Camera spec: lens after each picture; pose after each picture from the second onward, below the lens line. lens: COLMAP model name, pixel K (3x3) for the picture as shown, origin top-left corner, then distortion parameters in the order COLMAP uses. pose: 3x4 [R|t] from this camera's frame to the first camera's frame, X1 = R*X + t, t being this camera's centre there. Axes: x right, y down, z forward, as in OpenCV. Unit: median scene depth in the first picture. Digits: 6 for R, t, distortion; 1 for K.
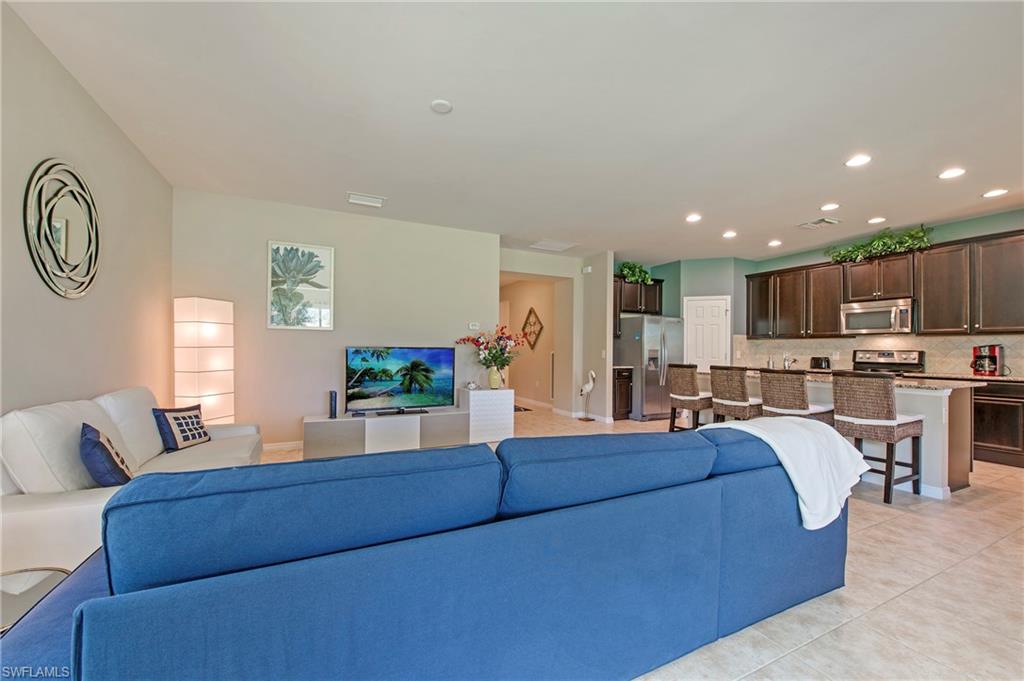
lens RADIAL K [[405.3, 0, 517.4], [0, 405.3, 356.7], [0, 0, 1]] dist [-0.001150, 0.000115]
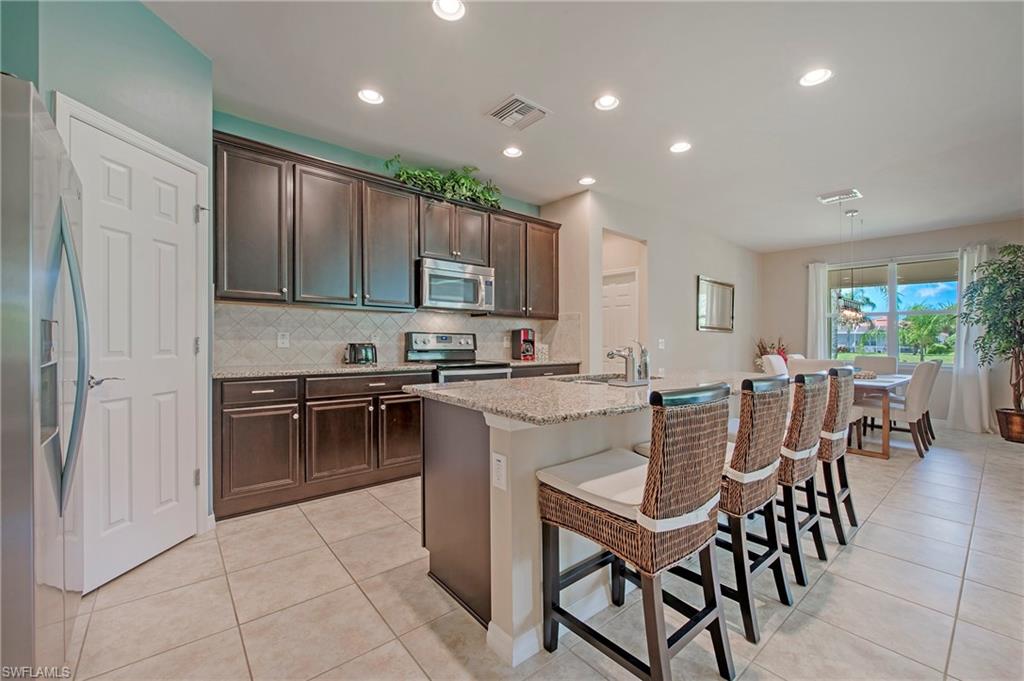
lens RADIAL K [[419.0, 0, 523.2], [0, 419.0, 336.8], [0, 0, 1]] dist [0.000603, -0.000215]
pose [[-0.240094, -0.005741, 0.970733, 0.160984], [0.001765, 0.999978, 0.006350, -0.013246], [-0.970748, 0.003238, -0.240079, 1.079484]]
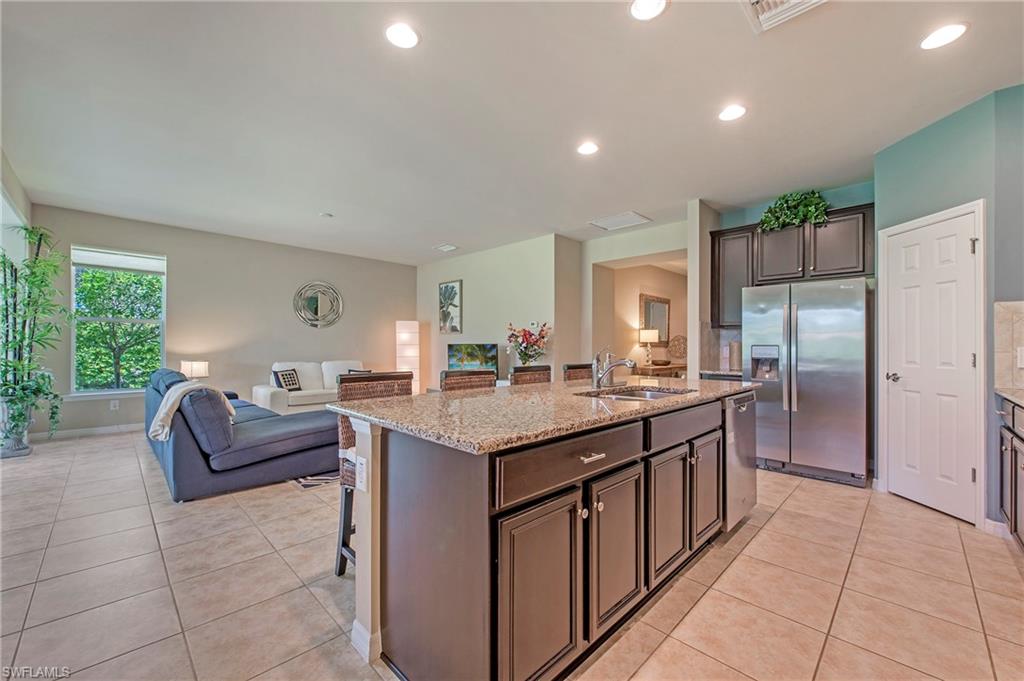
lens RADIAL K [[412.6, 0, 526.3], [0, 412.6, 352.9], [0, 0, 1]] dist [-0.002390, -0.000400]
pose [[0.333344, 0.009788, -0.942754, 0.965106], [-0.020433, 0.999786, 0.003155, -0.001452], [0.942584, 0.018211, 0.333473, 0.622166]]
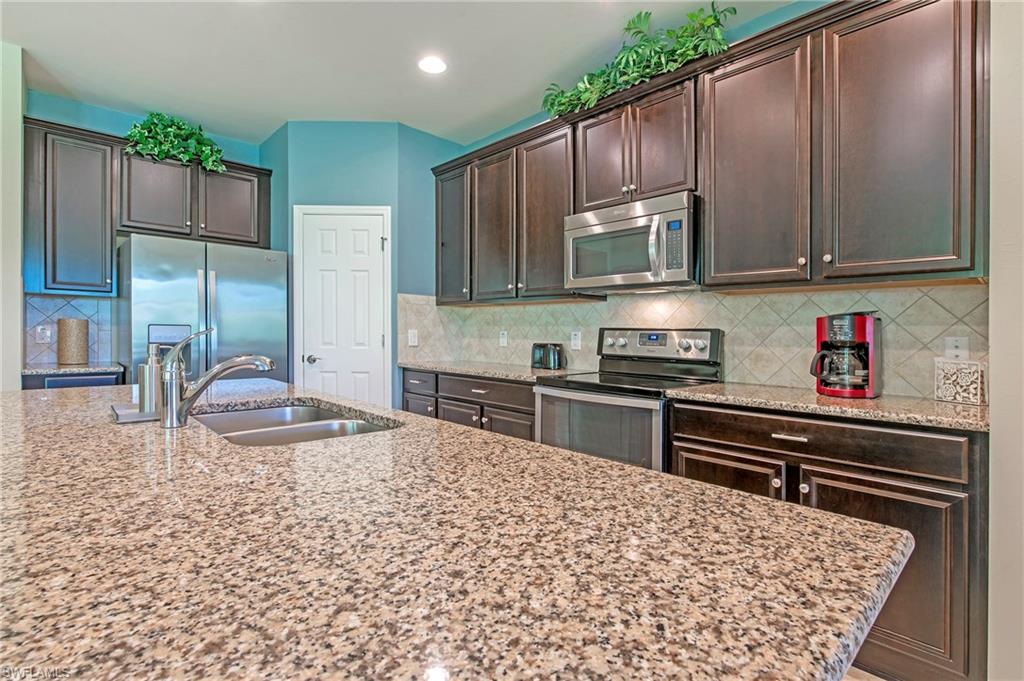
lens RADIAL K [[479.0, 0, 512.0], [0, 479.0, 340.5], [0, 0, 1]] dist [-0.010859, 0.000751]
pose [[0.959492, 0.000712, 0.281735, 0.656201], [-0.001146, 0.999998, 0.001377, -0.003436], [-0.281734, -0.001644, 0.959491, 0.588658]]
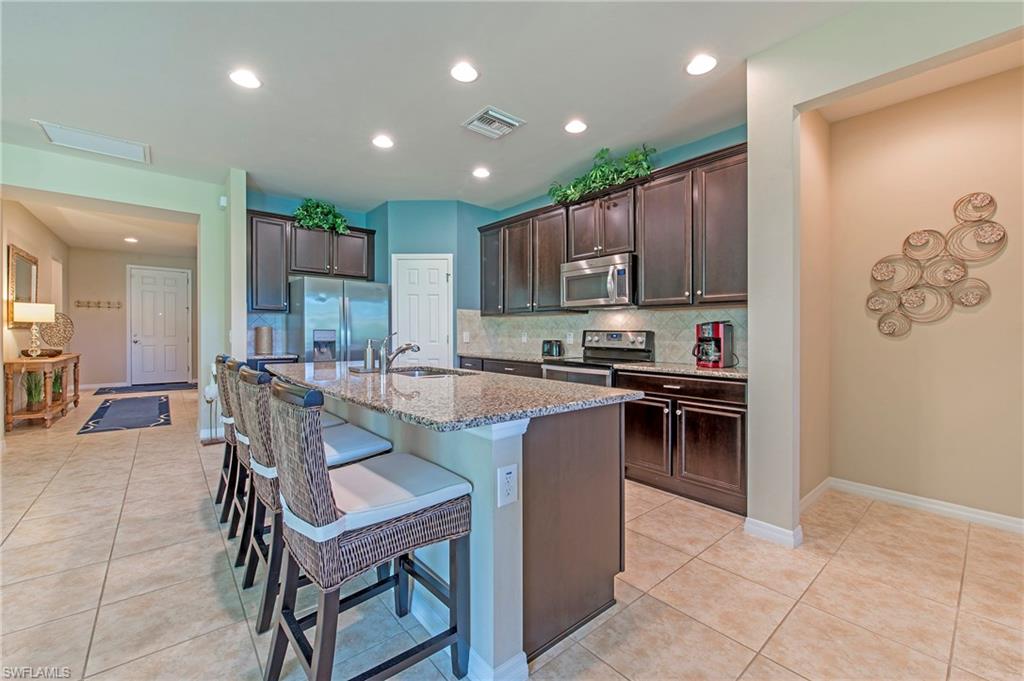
lens RADIAL K [[407.9, 0, 508.3], [0, 407.9, 338.9], [0, 0, 1]] dist [-0.001150, -0.000658]
pose [[0.973665, -0.002960, 0.227966, 0.594597], [0.003386, 0.999993, -0.001476, -0.000569], [-0.227960, 0.002209, 0.973668, 0.369773]]
